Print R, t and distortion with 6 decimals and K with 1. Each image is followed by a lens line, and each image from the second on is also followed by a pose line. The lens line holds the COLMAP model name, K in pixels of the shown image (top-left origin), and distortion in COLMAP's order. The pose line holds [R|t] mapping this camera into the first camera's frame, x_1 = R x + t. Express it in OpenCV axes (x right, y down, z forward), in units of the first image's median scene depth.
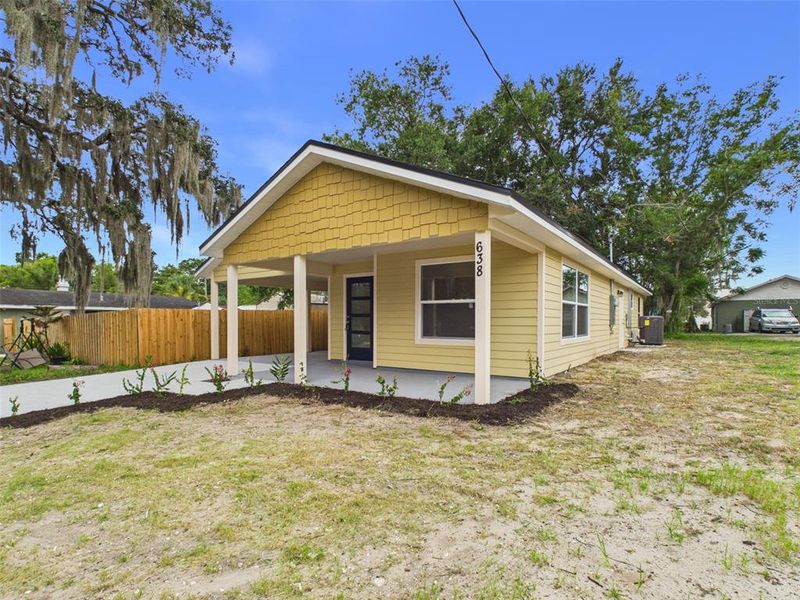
lens RADIAL K [[421.5, 0, 401.5], [0, 421.5, 330.5], [0, 0, 1]] dist [-0.005411, 0.000816]
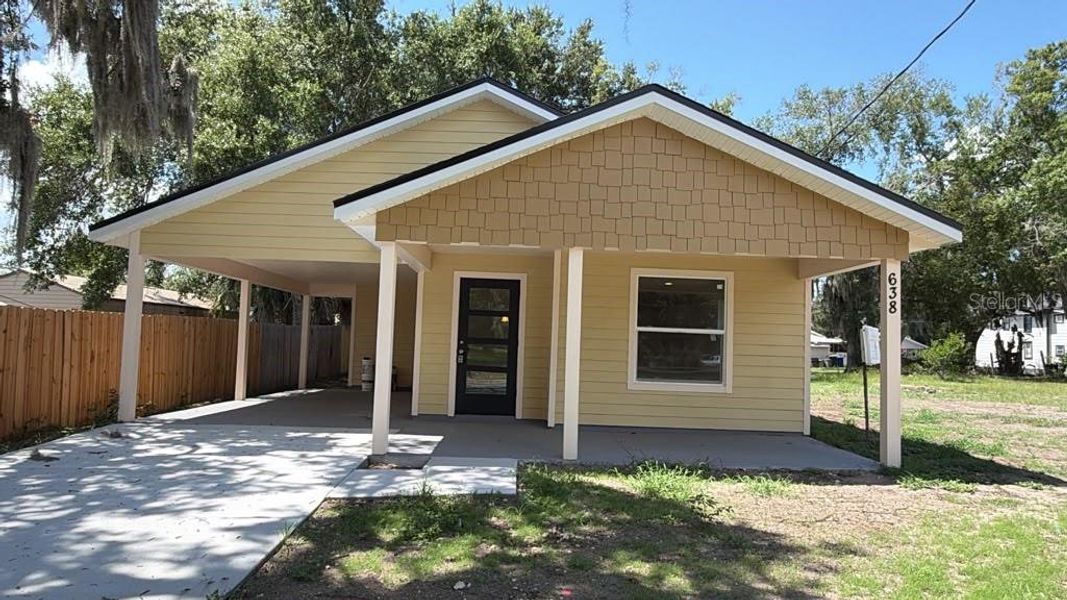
lens RADIAL K [[662.1, 0, 530.7], [0, 662.1, 303.5], [0, 0, 1]] dist [-0.000639, -0.002419]
pose [[0.808044, 0.065633, 0.585454, -0.737181], [-0.021886, 0.996433, -0.081499, -0.015792], [-0.588715, 0.053041, 0.806598, 0.225427]]
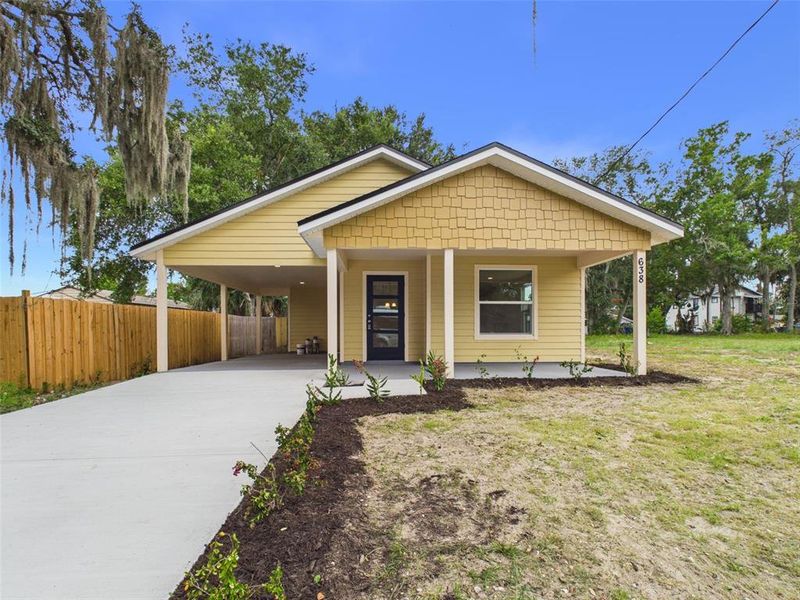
lens RADIAL K [[421.5, 0, 401.5], [0, 421.5, 330.5], [0, 0, 1]] dist [-0.005411, 0.000816]
pose [[0.785683, -0.001613, 0.618627, -0.808570], [0.017311, 0.999662, -0.019378, 0.025630], [-0.618387, 0.025934, 0.785446, 0.255201]]
